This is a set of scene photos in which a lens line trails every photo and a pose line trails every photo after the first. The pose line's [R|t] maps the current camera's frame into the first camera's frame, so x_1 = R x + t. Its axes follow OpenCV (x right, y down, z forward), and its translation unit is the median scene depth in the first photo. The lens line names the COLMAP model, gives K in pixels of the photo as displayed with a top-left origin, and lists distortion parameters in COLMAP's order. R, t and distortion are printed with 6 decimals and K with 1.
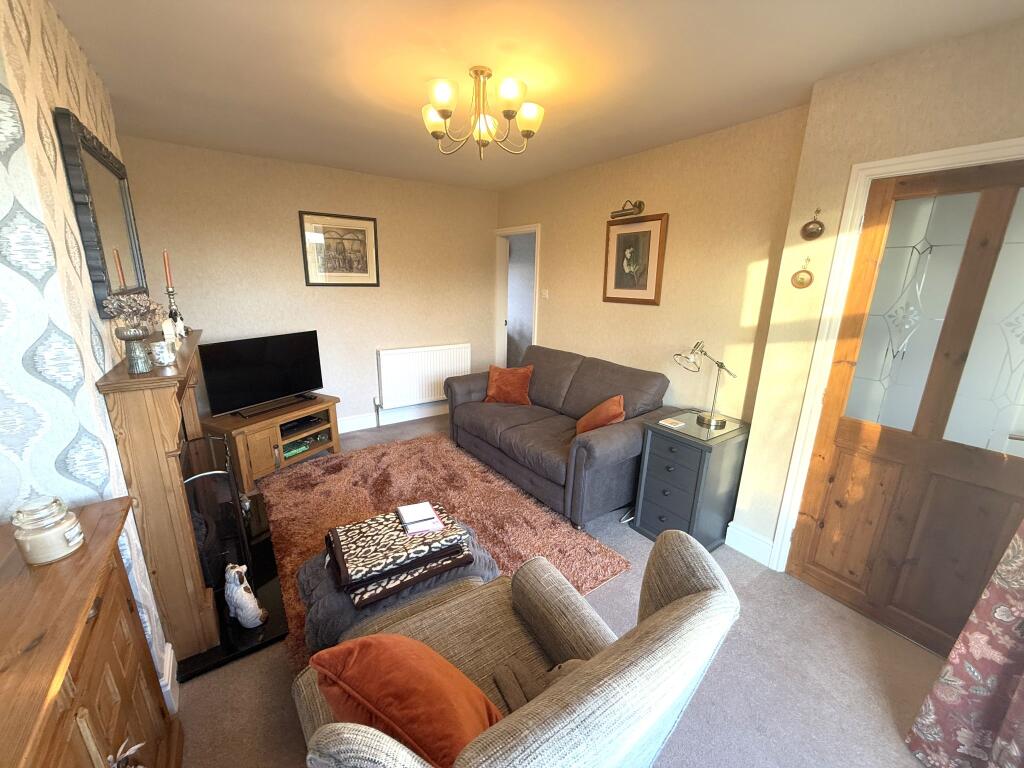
lens RADIAL K [[407.0, 0, 507.6], [0, 407.0, 383.8], [0, 0, 1]] dist [-0.000876, 0.000211]
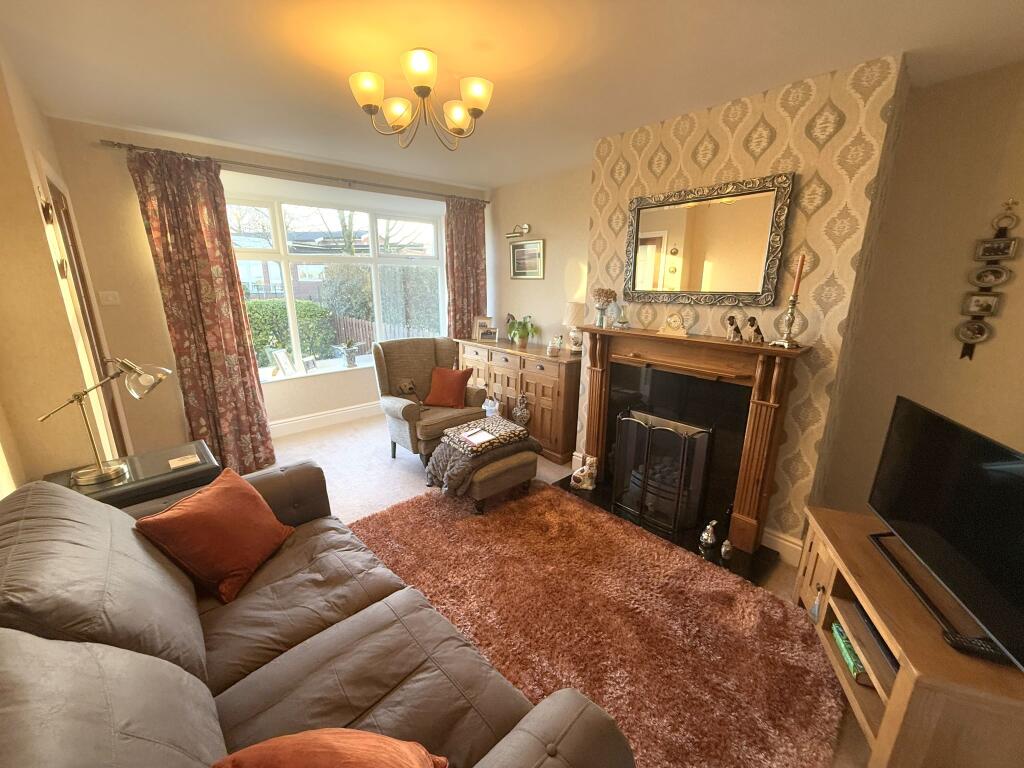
lens RADIAL K [[407.0, 0, 507.6], [0, 407.0, 383.8], [0, 0, 1]] dist [-0.000876, 0.000211]
pose [[-0.990022, 0.017140, -0.139866, -0.073055], [-0.053425, 0.872813, 0.485122, -0.384581], [0.130392, 0.487754, -0.863188, 1.498561]]
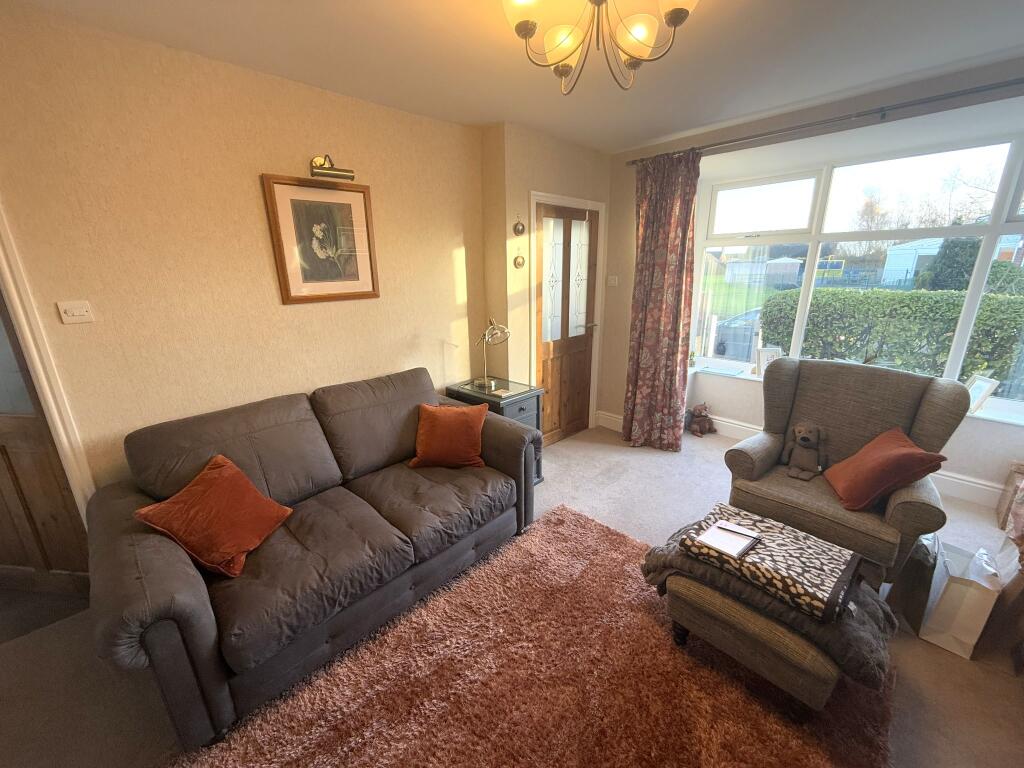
lens RADIAL K [[407.0, 0, 507.6], [0, 407.0, 383.8], [0, 0, 1]] dist [-0.000876, 0.000211]
pose [[-0.172127, -0.286307, 0.942550, -0.583507], [0.265178, 0.908043, 0.324251, -0.256801], [-0.948711, 0.305755, -0.080376, 0.958724]]
